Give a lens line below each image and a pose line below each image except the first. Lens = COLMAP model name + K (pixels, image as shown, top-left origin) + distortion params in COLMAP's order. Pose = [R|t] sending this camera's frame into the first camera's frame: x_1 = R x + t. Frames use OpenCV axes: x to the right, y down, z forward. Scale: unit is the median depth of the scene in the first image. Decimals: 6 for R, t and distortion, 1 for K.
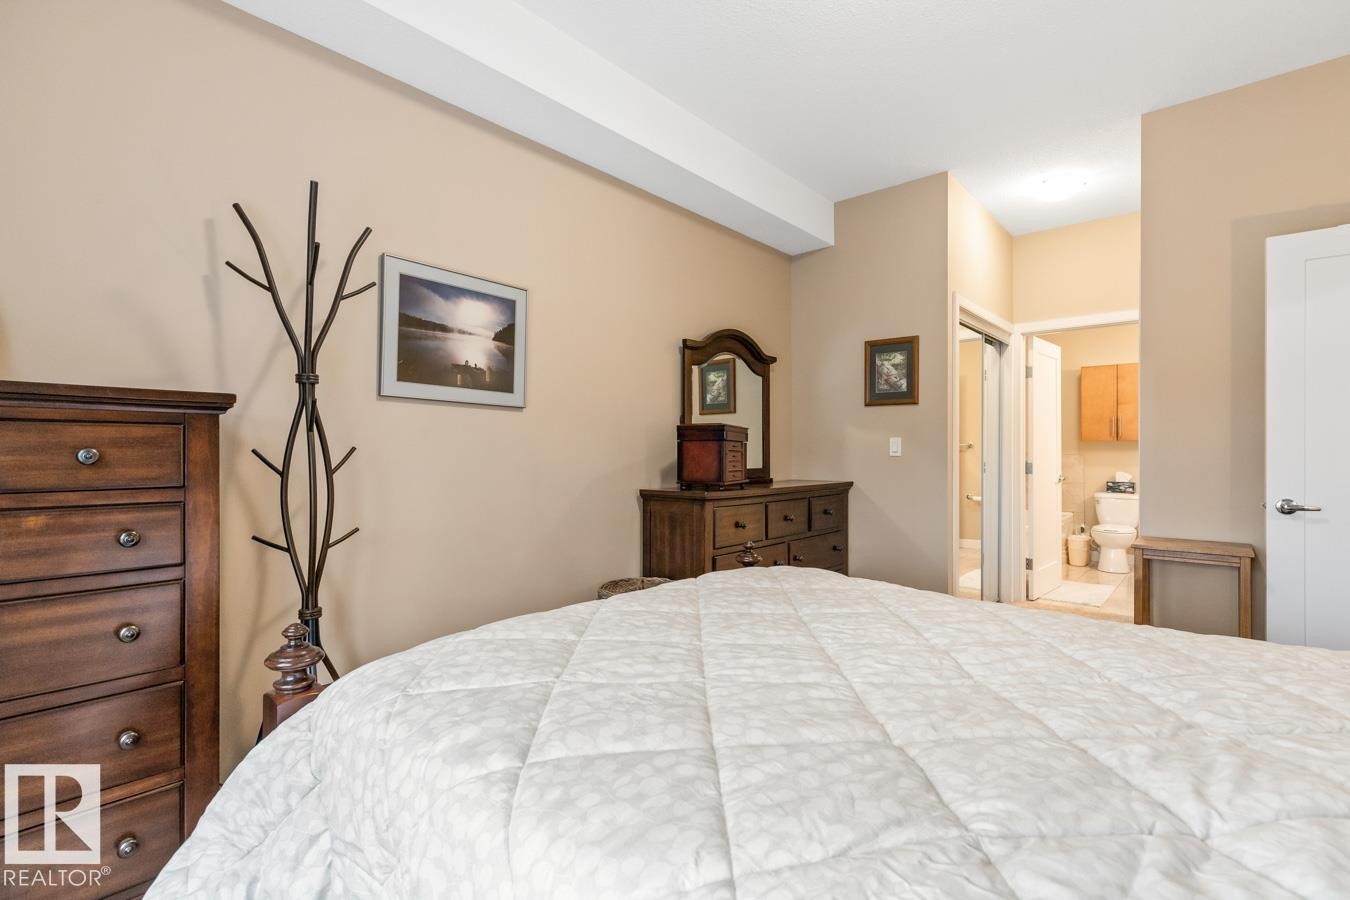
lens RADIAL K [[694.9, 0, 675.0], [0, 694.9, 450.0], [0, 0, 1]] dist [-0.001420, -0.000235]
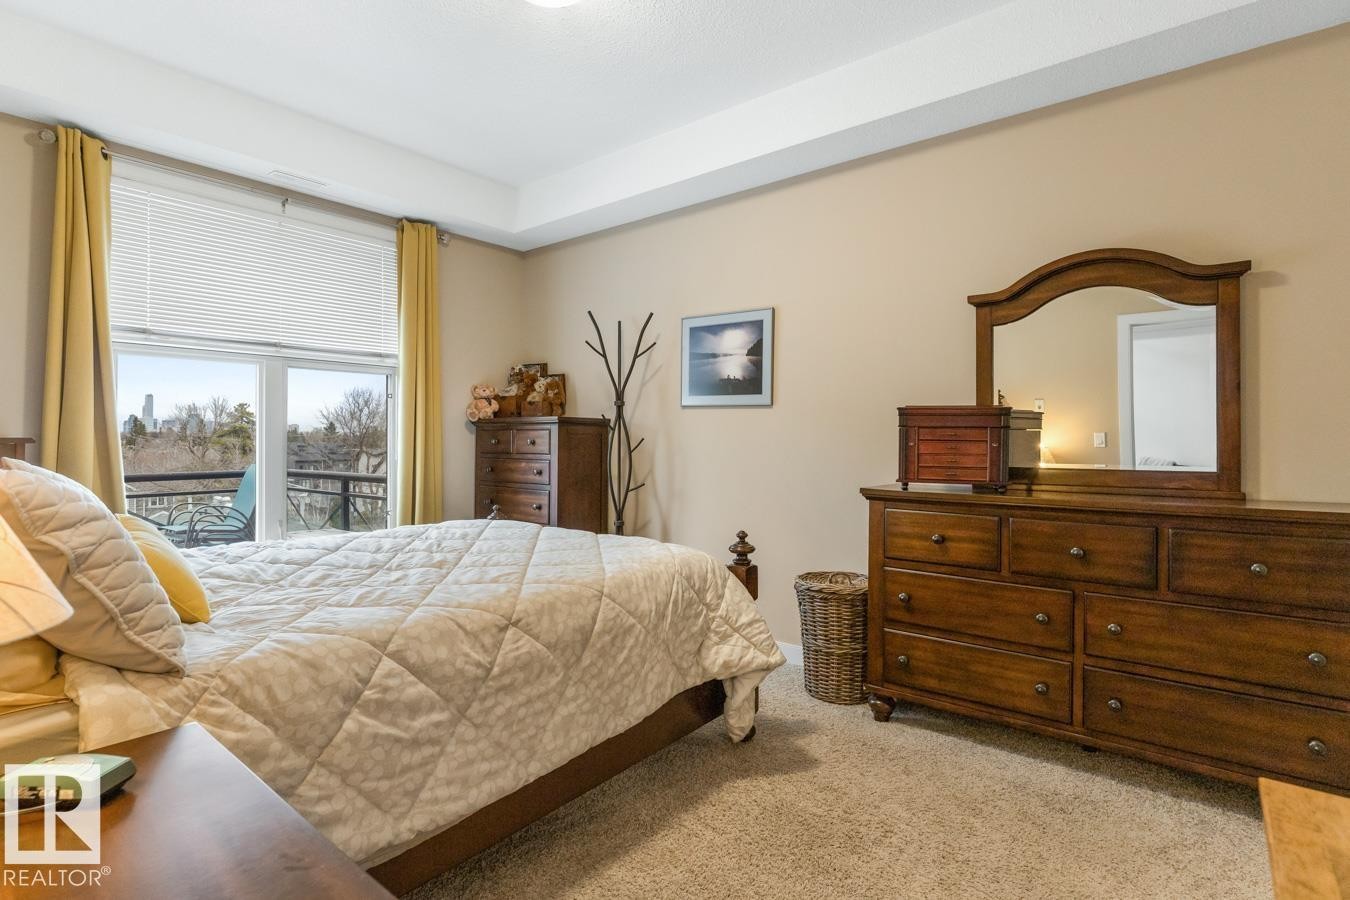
lens RADIAL K [[694.9, 0, 675.0], [0, 694.9, 450.0], [0, 0, 1]] dist [-0.001420, -0.000235]
pose [[-0.014390, 0.017750, -0.999739, 1.050778], [0.007537, 0.999816, 0.017643, -0.004629], [0.999868, -0.007281, -0.014521, 0.883894]]
